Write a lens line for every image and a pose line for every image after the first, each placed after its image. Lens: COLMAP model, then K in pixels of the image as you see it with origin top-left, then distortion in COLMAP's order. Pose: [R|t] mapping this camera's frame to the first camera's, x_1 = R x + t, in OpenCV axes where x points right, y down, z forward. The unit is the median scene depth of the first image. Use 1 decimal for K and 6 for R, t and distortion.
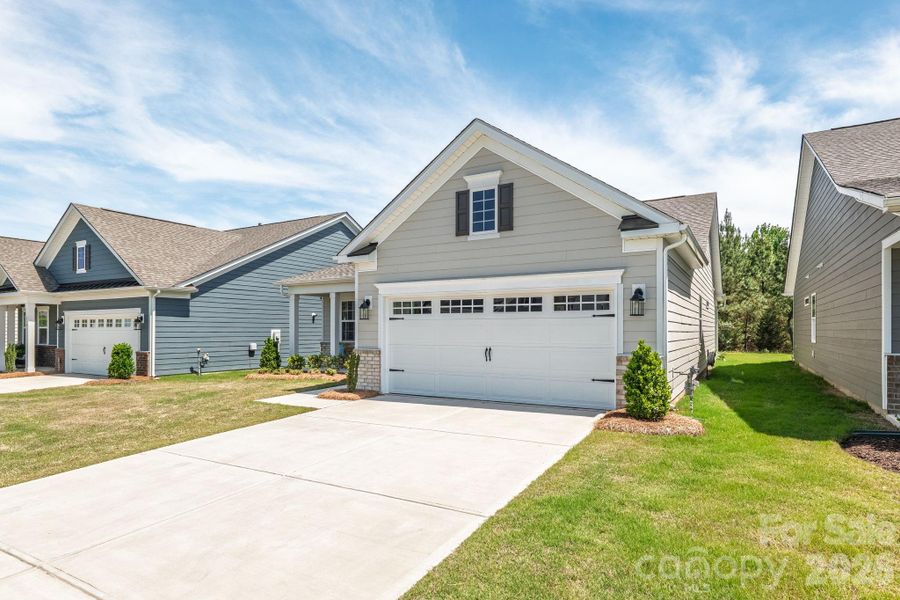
lens RADIAL K [[500.6, 0, 450.9], [0, 500.6, 329.7], [0, 0, 1]] dist [-0.002673, -0.002253]
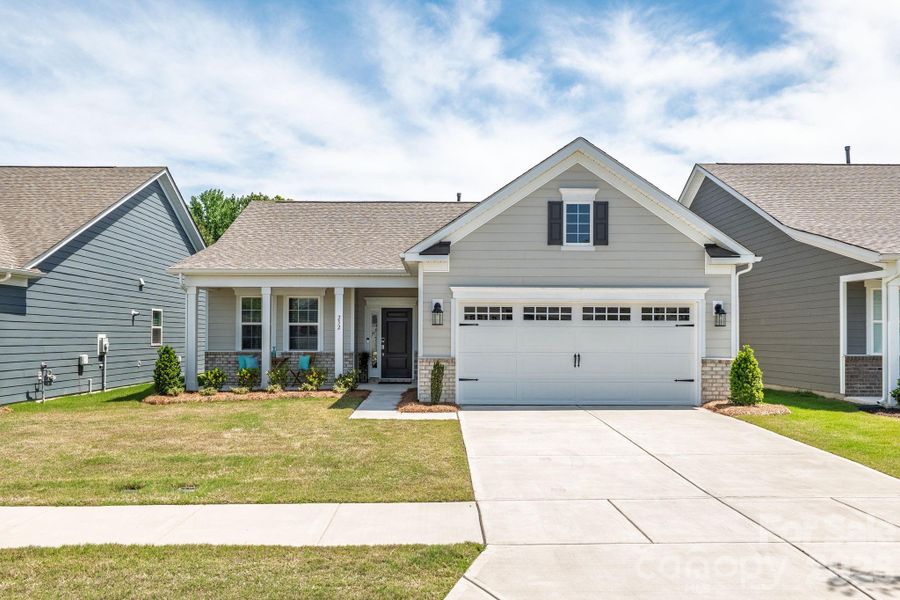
lens RADIAL K [[744.9, 0, 448.9], [0, 744.9, 337.3], [0, 0, 1]] dist [0.010728, 0.006056]
pose [[0.859704, -0.000059, 0.510792, -0.953384], [-0.004326, 0.999963, 0.007396, -0.009569], [-0.510774, -0.008568, 0.859672, -0.203991]]
